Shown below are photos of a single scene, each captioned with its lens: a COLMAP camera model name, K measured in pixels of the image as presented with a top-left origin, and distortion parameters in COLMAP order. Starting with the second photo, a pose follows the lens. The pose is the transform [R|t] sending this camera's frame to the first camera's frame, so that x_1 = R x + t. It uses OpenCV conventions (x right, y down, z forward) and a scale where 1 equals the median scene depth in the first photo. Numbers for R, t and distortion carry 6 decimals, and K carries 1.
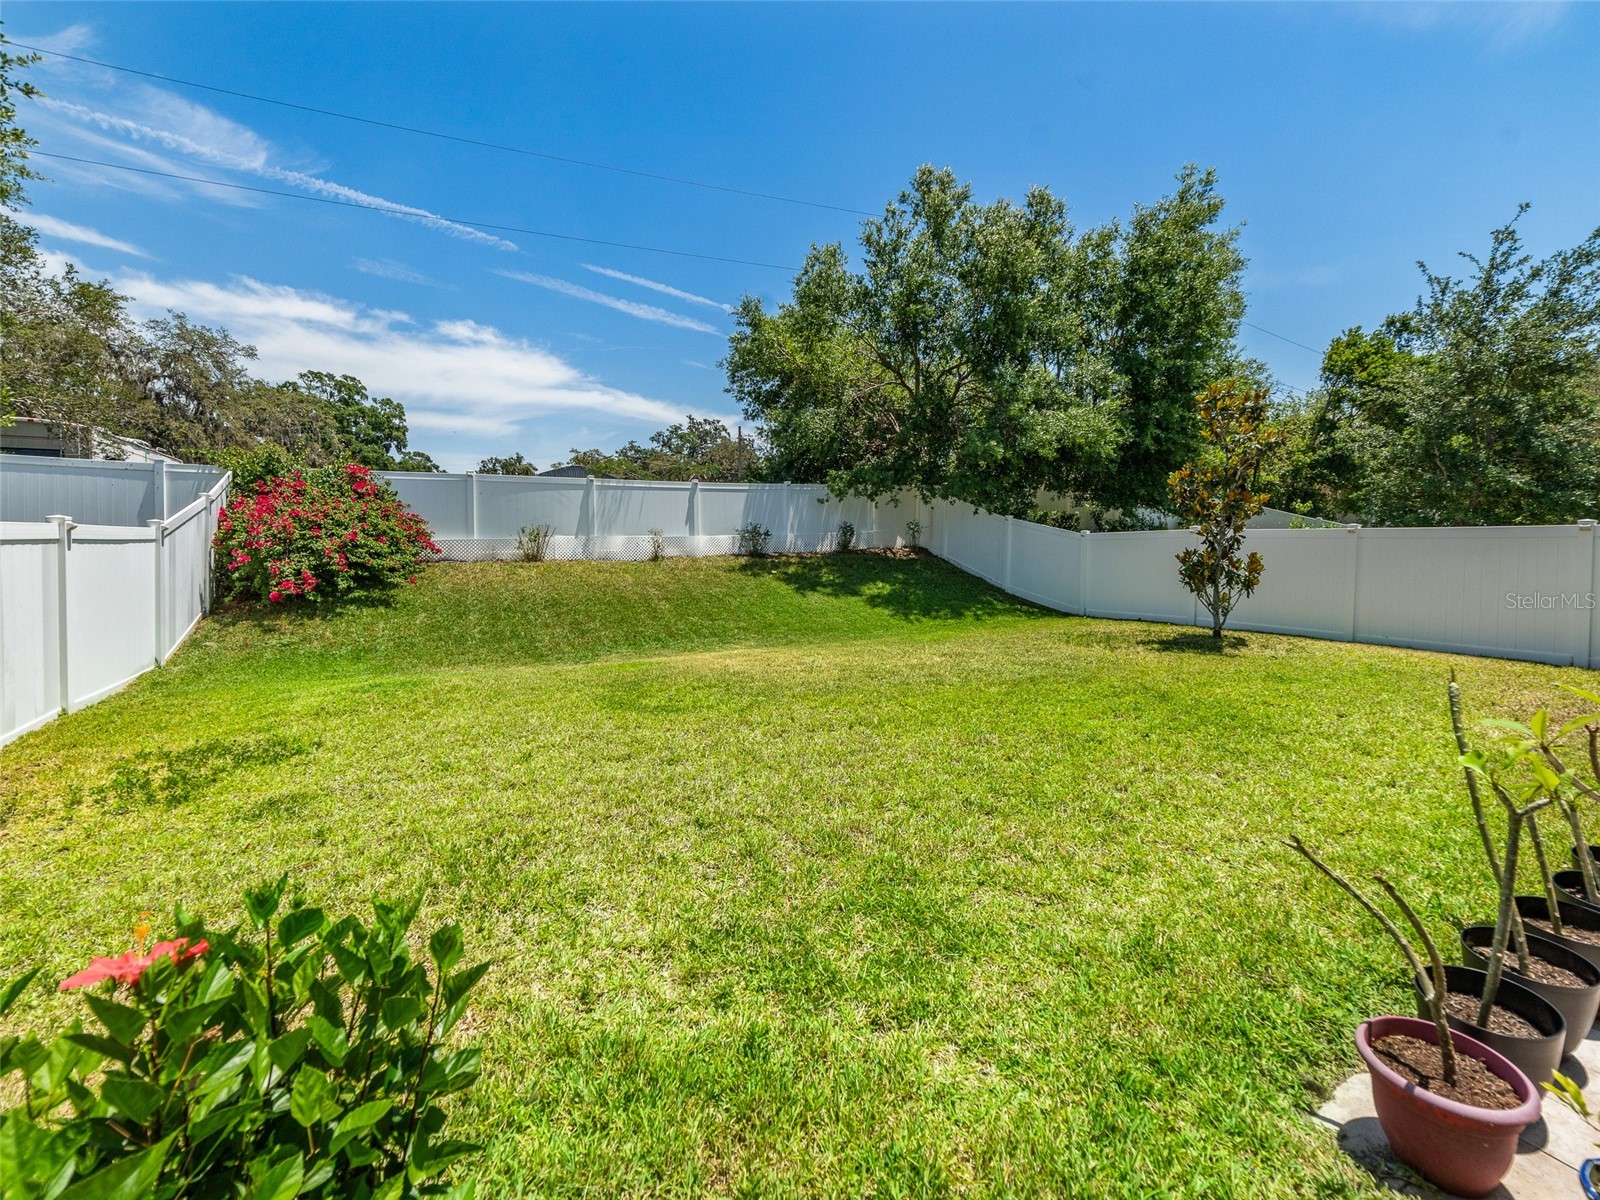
lens RADIAL K [[696.5, 0, 804.2], [0, 696.5, 537.4], [0, 0, 1]] dist [0.001112, -0.018039]
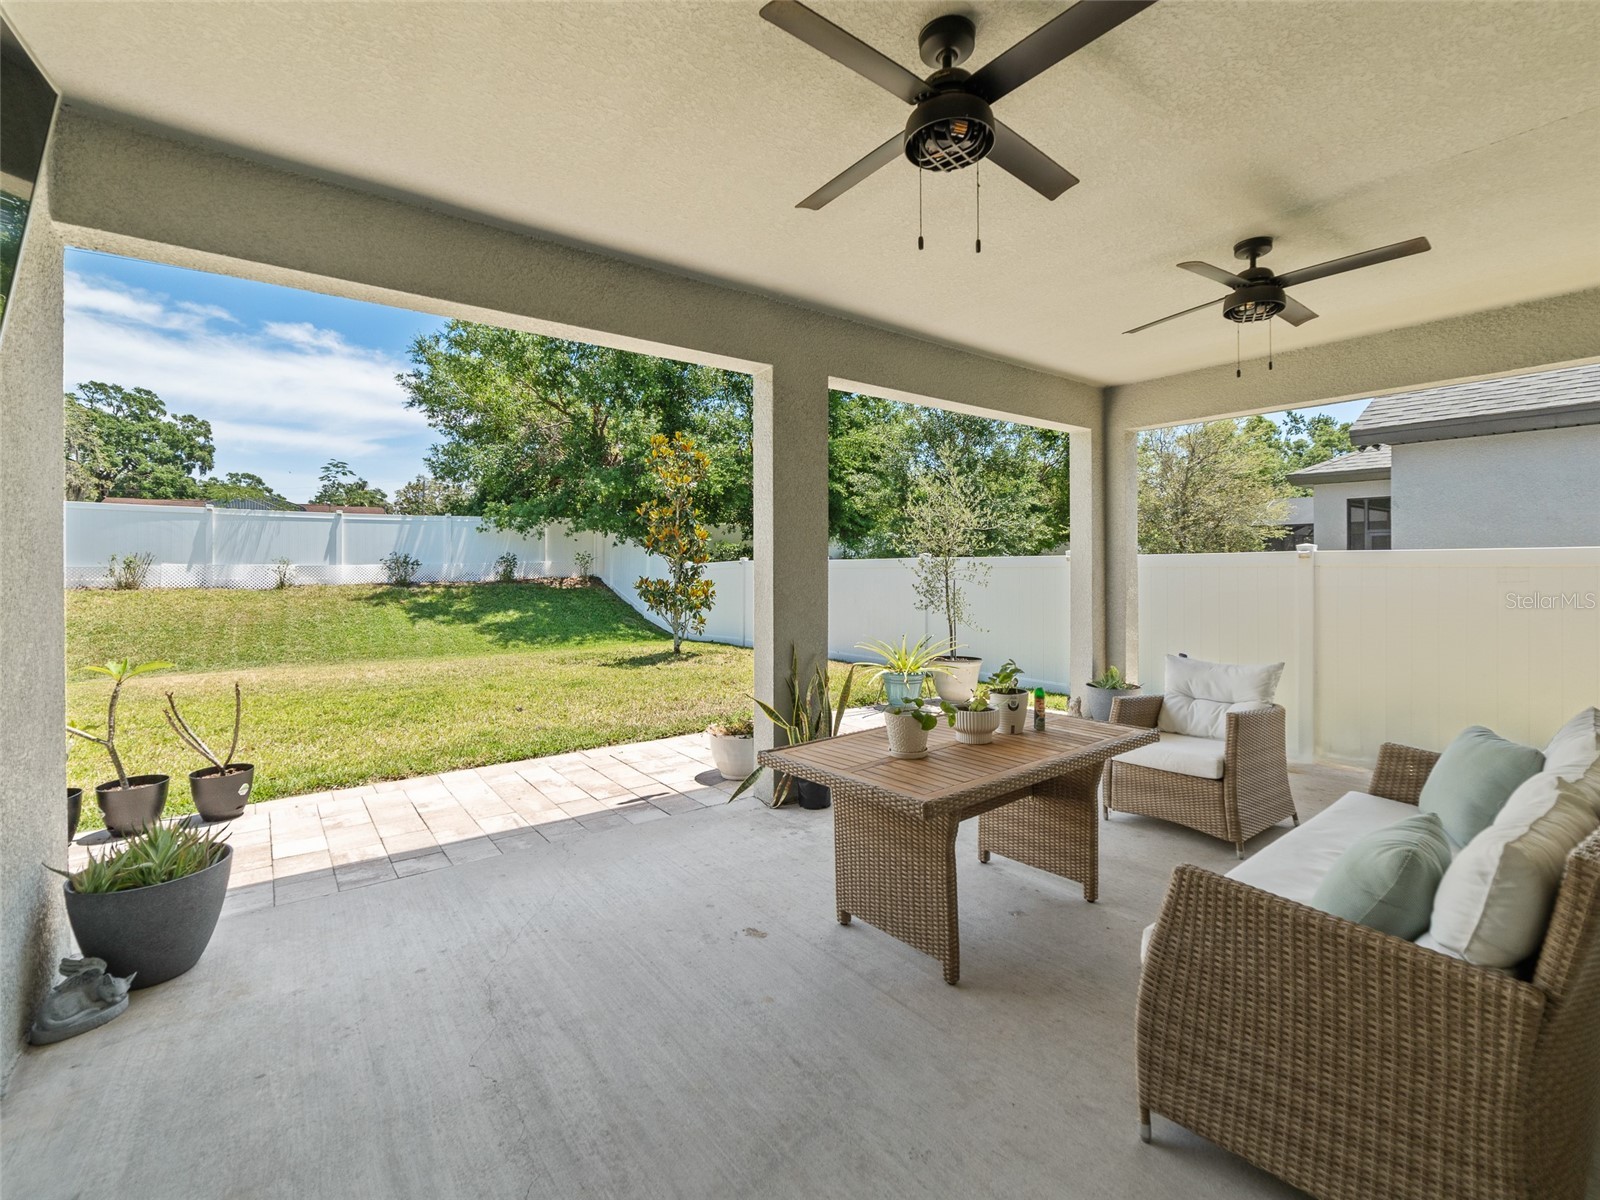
lens RADIAL K [[715.5, 0, 794.9], [0, 715.5, 558.5], [0, 0, 1]] dist [-0.015013, 0.004943]
pose [[0.991572, 0.006697, 0.129385, 0.349305], [-0.004570, 0.999850, -0.016723, 0.002089], [-0.129478, 0.015991, 0.991453, -0.115475]]
